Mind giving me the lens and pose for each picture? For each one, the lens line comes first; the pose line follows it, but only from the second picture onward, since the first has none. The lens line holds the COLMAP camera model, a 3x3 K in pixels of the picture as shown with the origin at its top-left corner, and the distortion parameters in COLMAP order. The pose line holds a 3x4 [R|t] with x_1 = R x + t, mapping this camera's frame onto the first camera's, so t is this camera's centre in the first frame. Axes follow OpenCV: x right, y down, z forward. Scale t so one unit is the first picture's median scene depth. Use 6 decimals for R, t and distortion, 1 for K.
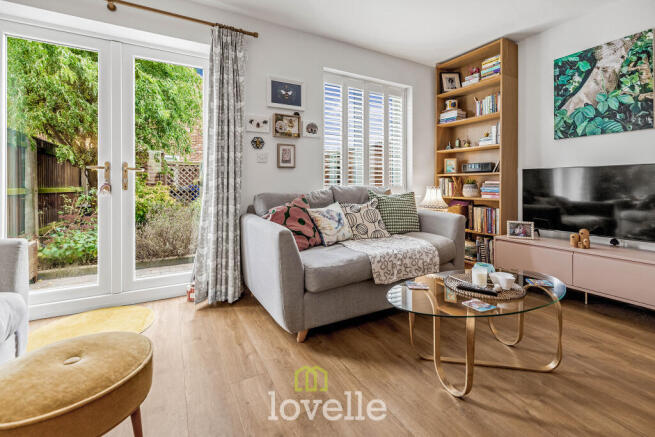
lens RADIAL K [[288.7, 0, 330.9], [0, 288.7, 184.7], [0, 0, 1]] dist [-0.000654, 0.000128]
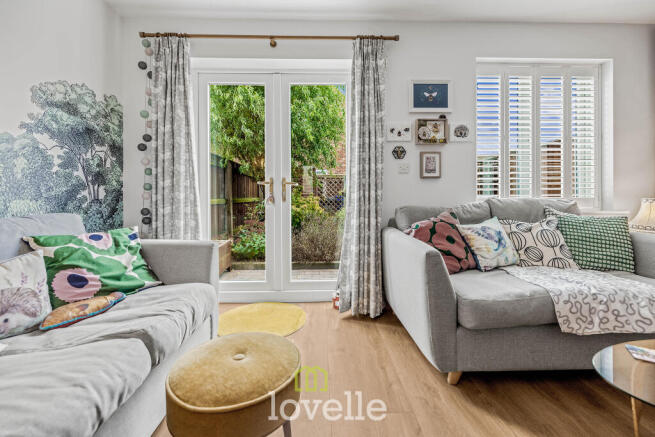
lens RADIAL K [[285.3, 0, 329.9], [0, 285.3, 195.9], [0, 0, 1]] dist [-0.000456, -0.000147]
pose [[0.888809, -0.002499, -0.458271, -0.027991], [0.004651, 0.999983, 0.003567, -0.007402], [0.458255, -0.005301, 0.888805, 0.068841]]
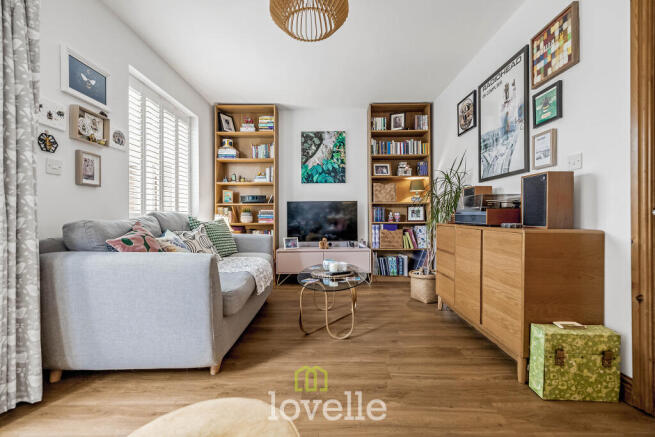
lens RADIAL K [[278.3, 0, 327.6], [0, 278.3, 216.0], [0, 0, 1]] dist [0.000771, 0.000092]
pose [[0.491730, -0.003312, 0.870741, -0.507719], [0.009981, 0.999949, -0.001833, 0.025988], [-0.870691, 0.009592, 0.491738, 0.164675]]
